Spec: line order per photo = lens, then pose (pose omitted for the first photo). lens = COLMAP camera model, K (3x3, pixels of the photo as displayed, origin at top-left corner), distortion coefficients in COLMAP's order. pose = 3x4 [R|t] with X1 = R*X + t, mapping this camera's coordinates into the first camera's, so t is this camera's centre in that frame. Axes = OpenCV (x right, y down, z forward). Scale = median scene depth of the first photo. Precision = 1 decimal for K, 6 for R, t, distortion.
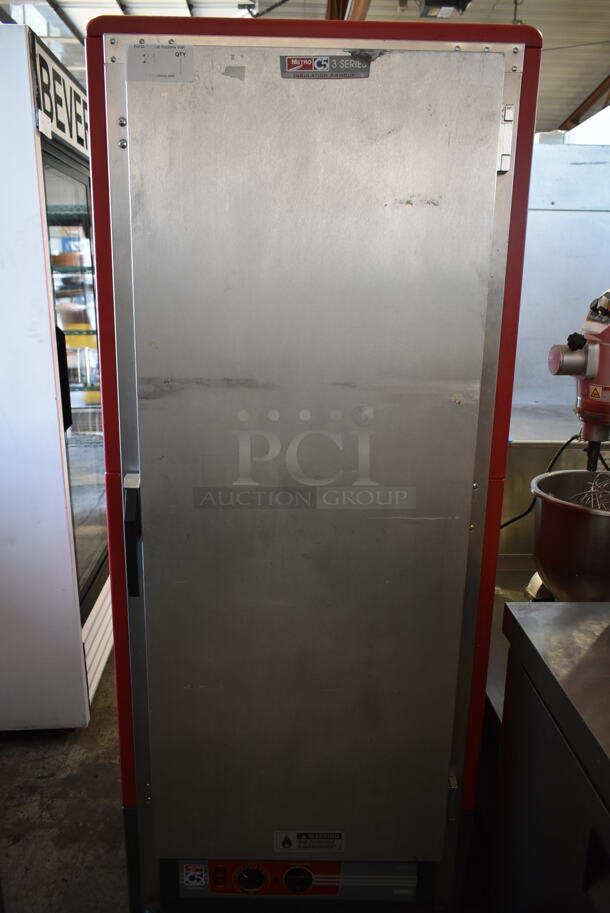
lens RADIAL K [[703.4, 0, 308.0], [0, 703.4, 454.2], [0, 0, 1]] dist [0.001589, -0.005098]
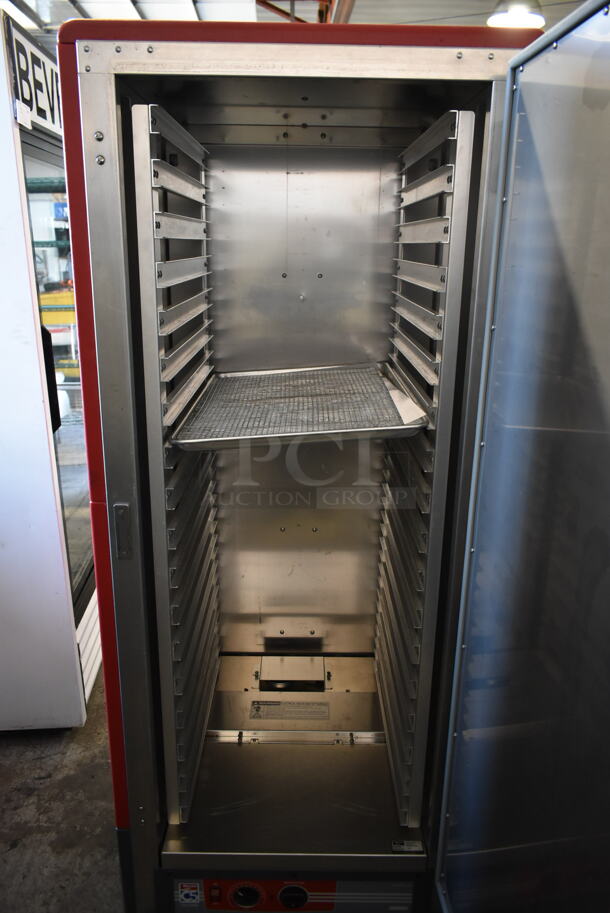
lens RADIAL K [[706.5, 0, 305.0], [0, 706.5, 456.5], [0, 0, 1]] dist [-0.001808, 0.001244]
pose [[0.999987, -0.003383, -0.003771, 0.007865], [0.003588, 0.998436, 0.055790, -0.071349], [0.003577, -0.055803, 0.998435, 0.030320]]
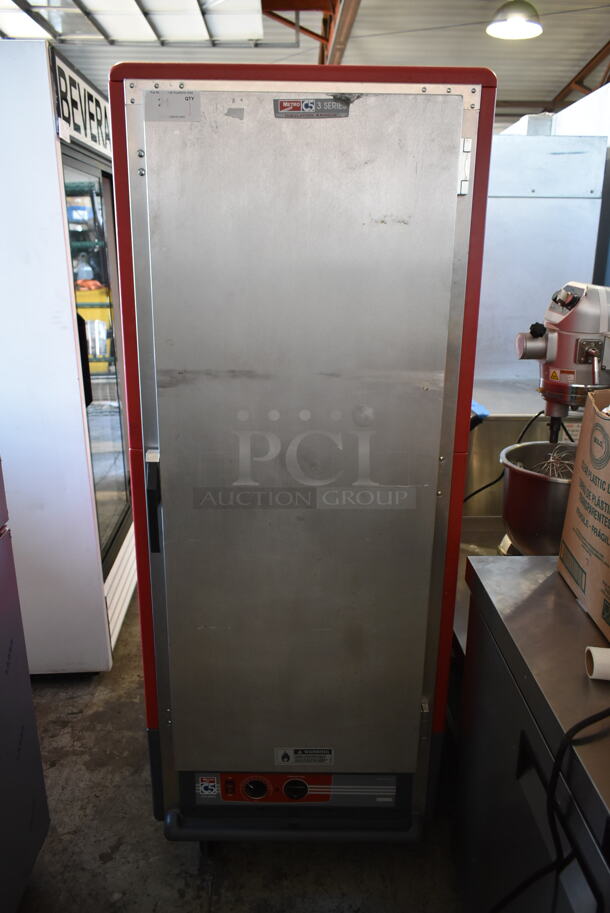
lens RADIAL K [[703.4, 0, 308.0], [0, 703.4, 454.2], [0, 0, 1]] dist [0.001589, -0.005098]
pose [[0.999961, -0.004211, -0.007768, 0.017144], [0.004600, 0.998699, 0.050786, -0.018810], [0.007544, -0.050819, 0.998679, -0.145576]]
